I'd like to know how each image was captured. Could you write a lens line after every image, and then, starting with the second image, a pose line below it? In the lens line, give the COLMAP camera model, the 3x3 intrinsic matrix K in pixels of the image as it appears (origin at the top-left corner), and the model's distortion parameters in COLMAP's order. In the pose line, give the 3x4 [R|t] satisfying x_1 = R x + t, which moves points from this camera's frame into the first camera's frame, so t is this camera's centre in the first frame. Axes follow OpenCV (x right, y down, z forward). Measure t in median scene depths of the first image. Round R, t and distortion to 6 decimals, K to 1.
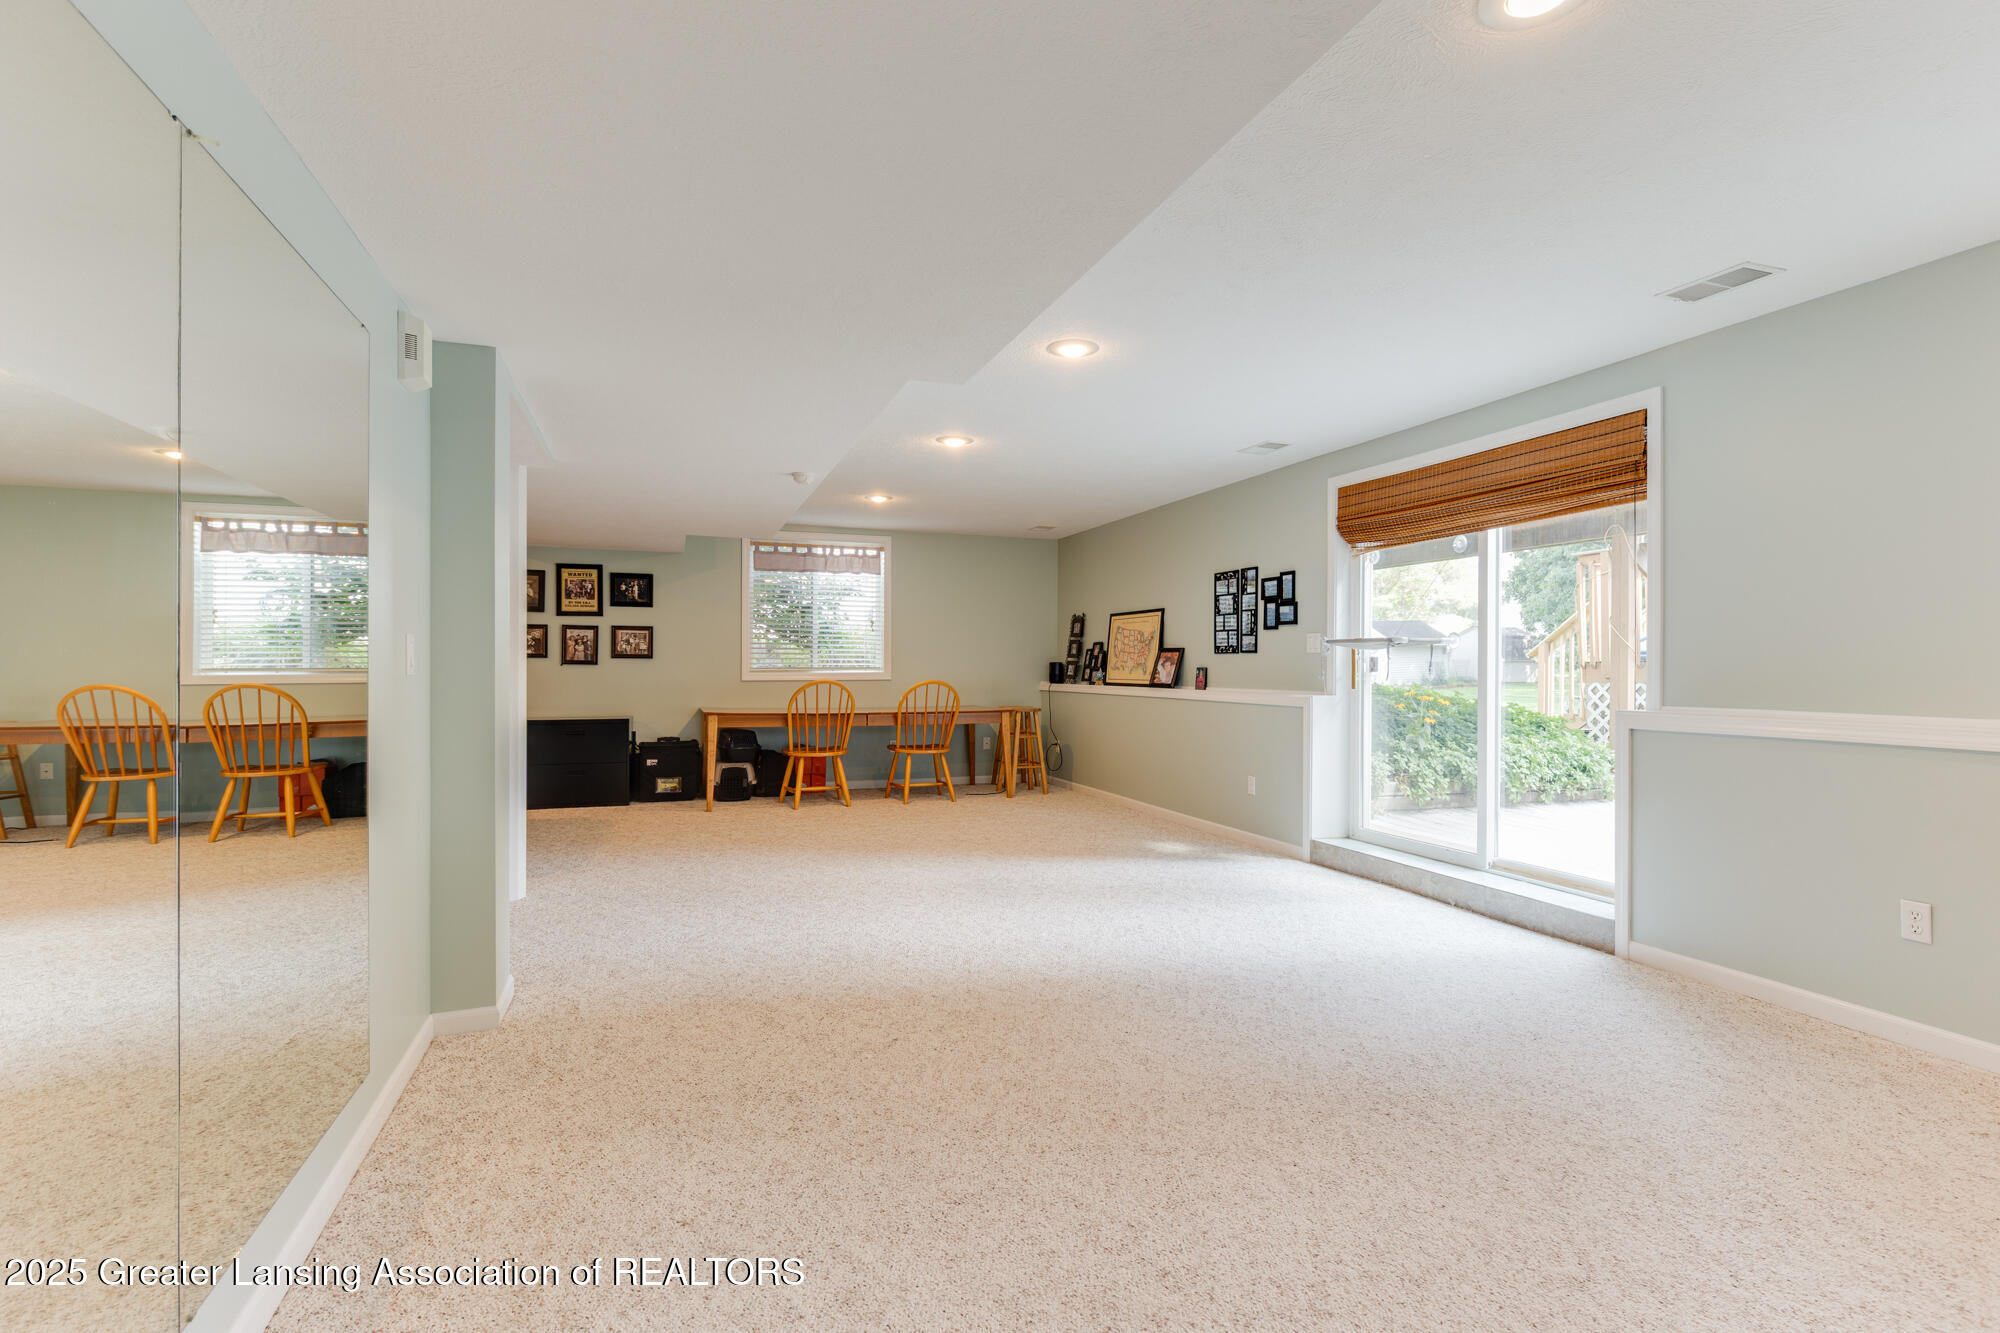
lens RADIAL K [[898.8, 0, 999.6], [0, 898.8, 645.1], [0, 0, 1]] dist [0.003772, -0.000435]
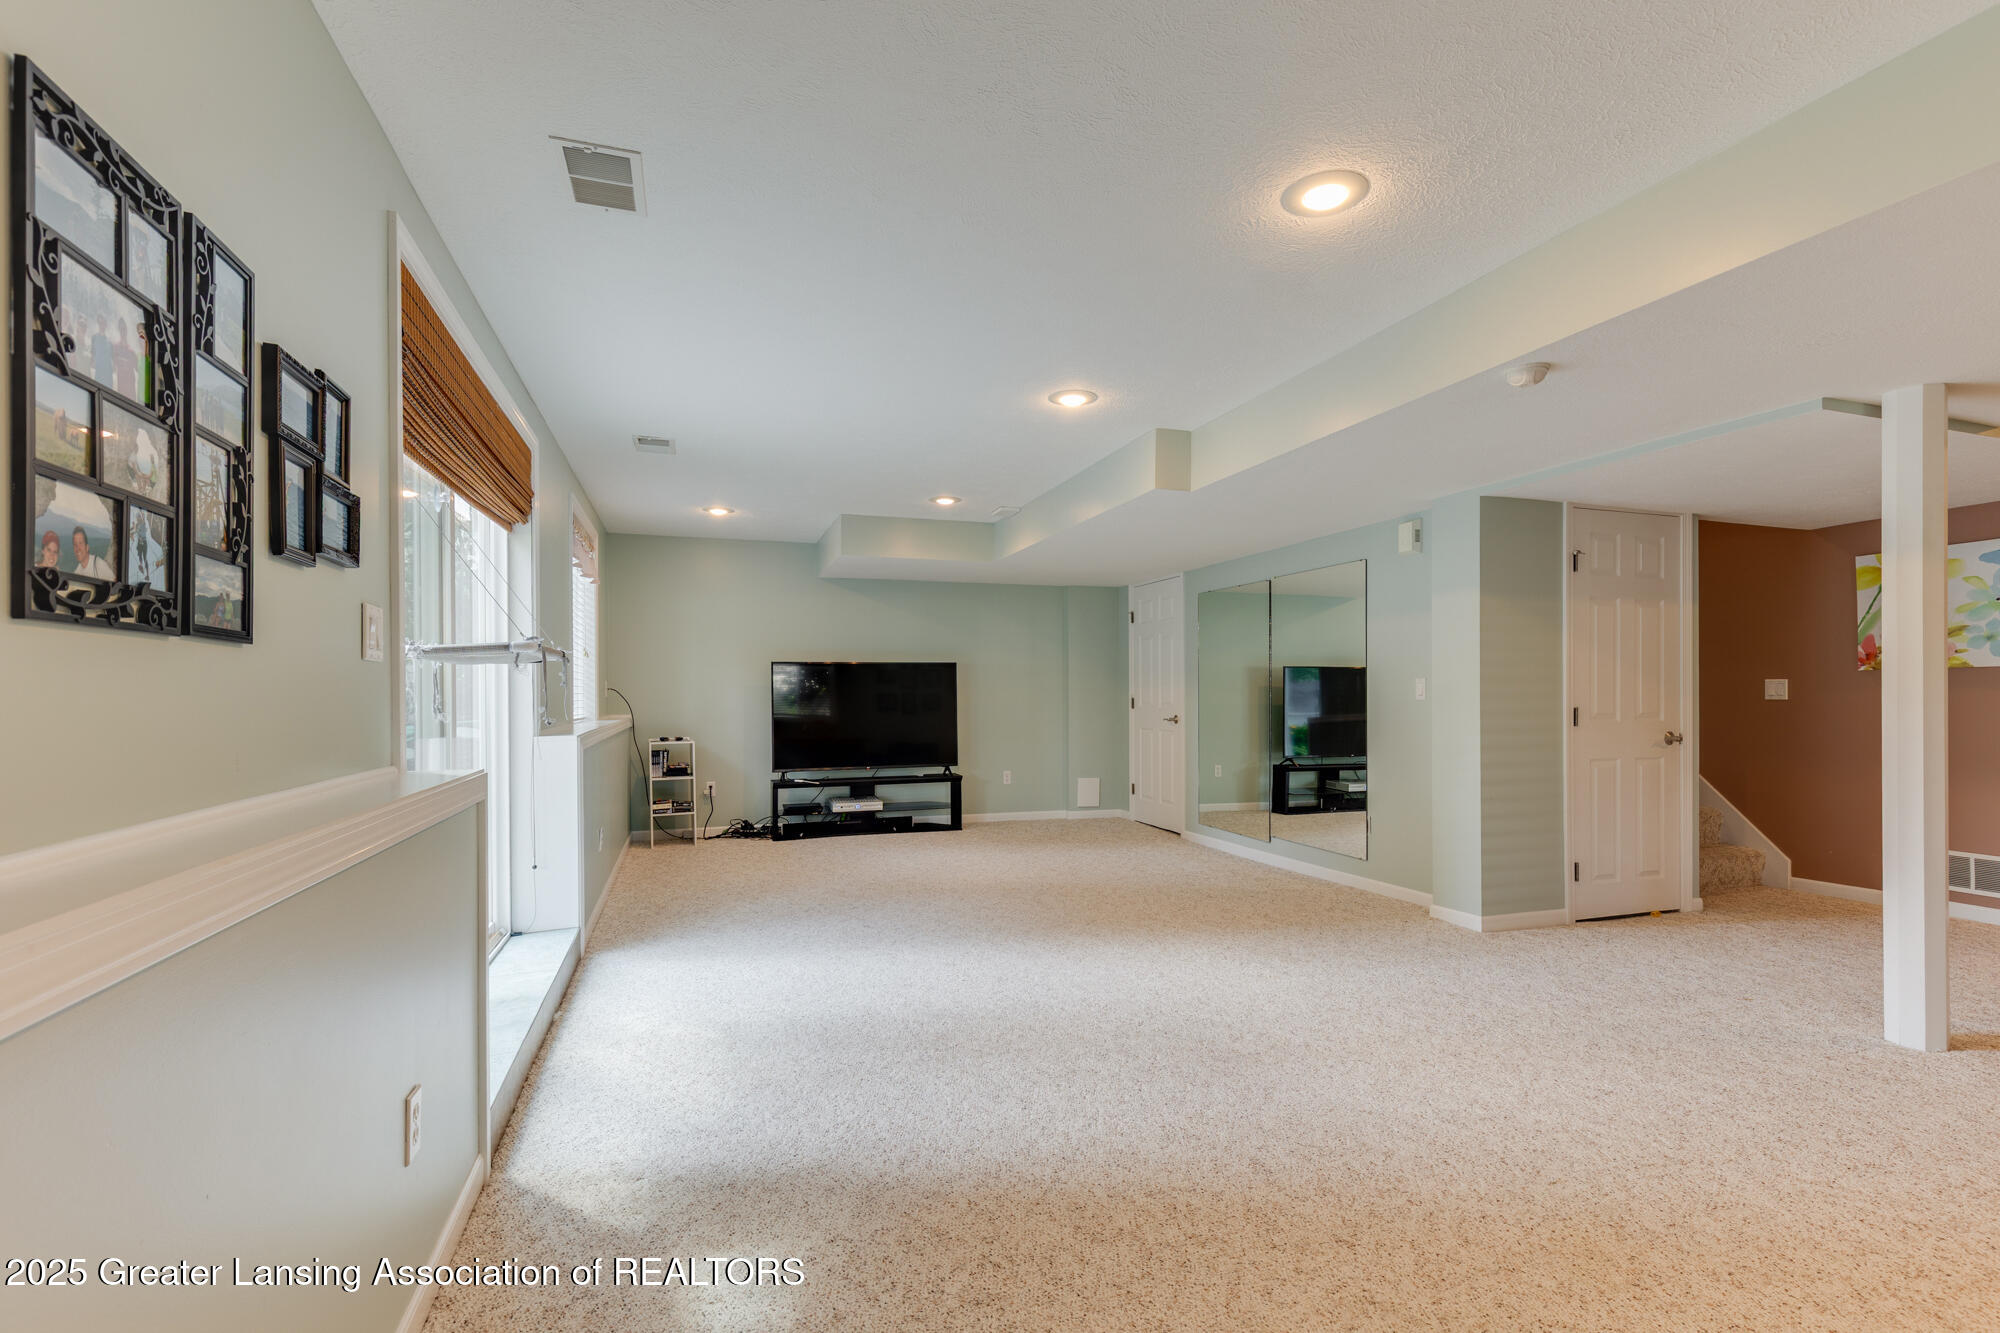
lens RADIAL K [[898.8, 0, 999.6], [0, 898.8, 645.1], [0, 0, 1]] dist [0.003772, -0.000435]
pose [[-0.999866, 0.002881, 0.016085, 0.088126], [0.001641, 0.997060, -0.076612, 0.026507], [-0.016259, -0.076575, -0.996931, 1.212462]]
